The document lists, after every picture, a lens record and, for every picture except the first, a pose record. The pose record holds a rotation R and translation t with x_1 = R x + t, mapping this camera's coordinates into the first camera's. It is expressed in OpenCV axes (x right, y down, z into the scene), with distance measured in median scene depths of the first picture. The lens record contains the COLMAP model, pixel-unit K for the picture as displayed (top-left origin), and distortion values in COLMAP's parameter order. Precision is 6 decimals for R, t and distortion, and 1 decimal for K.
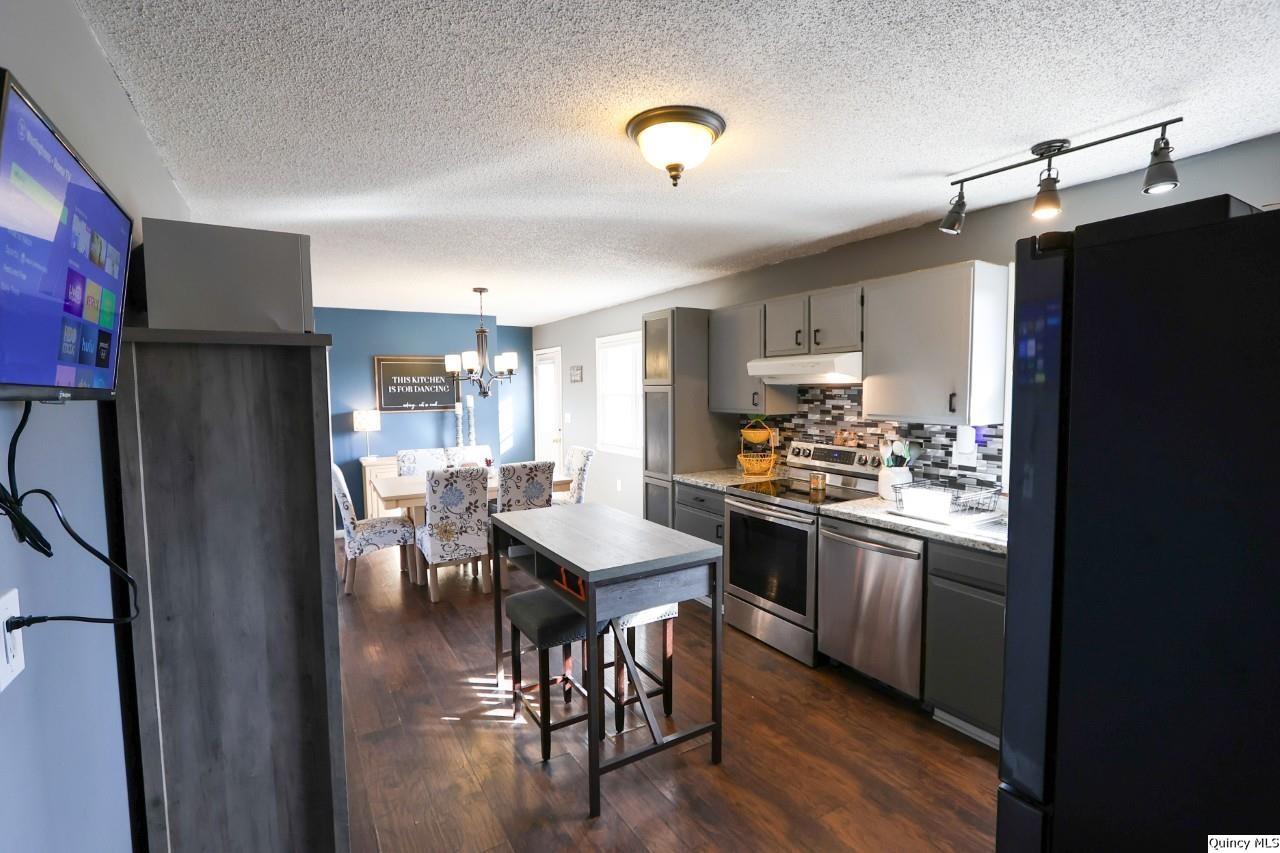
lens RADIAL K [[588.6, 0, 640.0], [0, 588.6, 426.5], [0, 0, 1]] dist [0.000010, 0.000034]
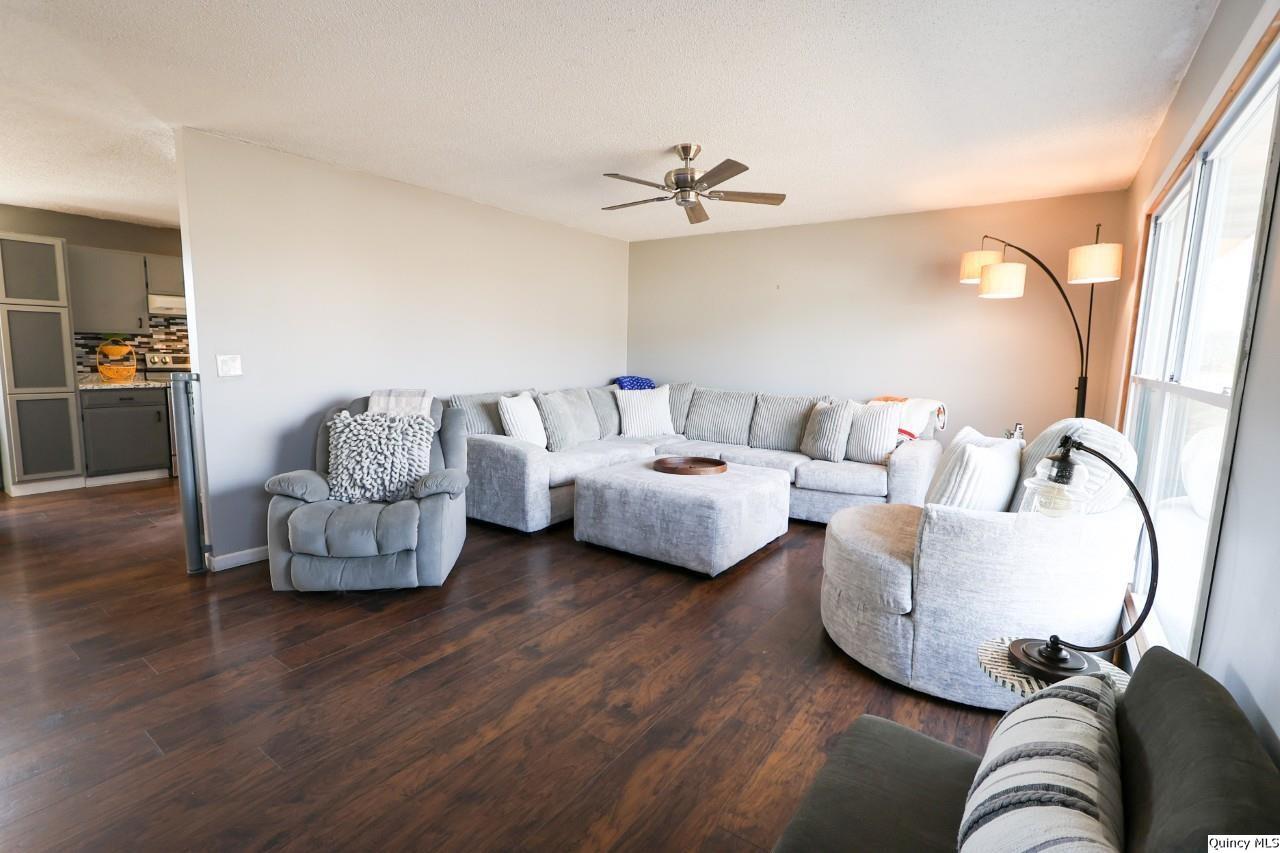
lens RADIAL K [[588.6, 0, 640.0], [0, 588.6, 426.5], [0, 0, 1]] dist [0.000010, 0.000034]
pose [[-0.414413, -0.112110, 0.903157, -0.978275], [0.036270, 0.989561, 0.139478, 0.027952], [-0.909366, 0.090559, -0.406021, 0.314799]]
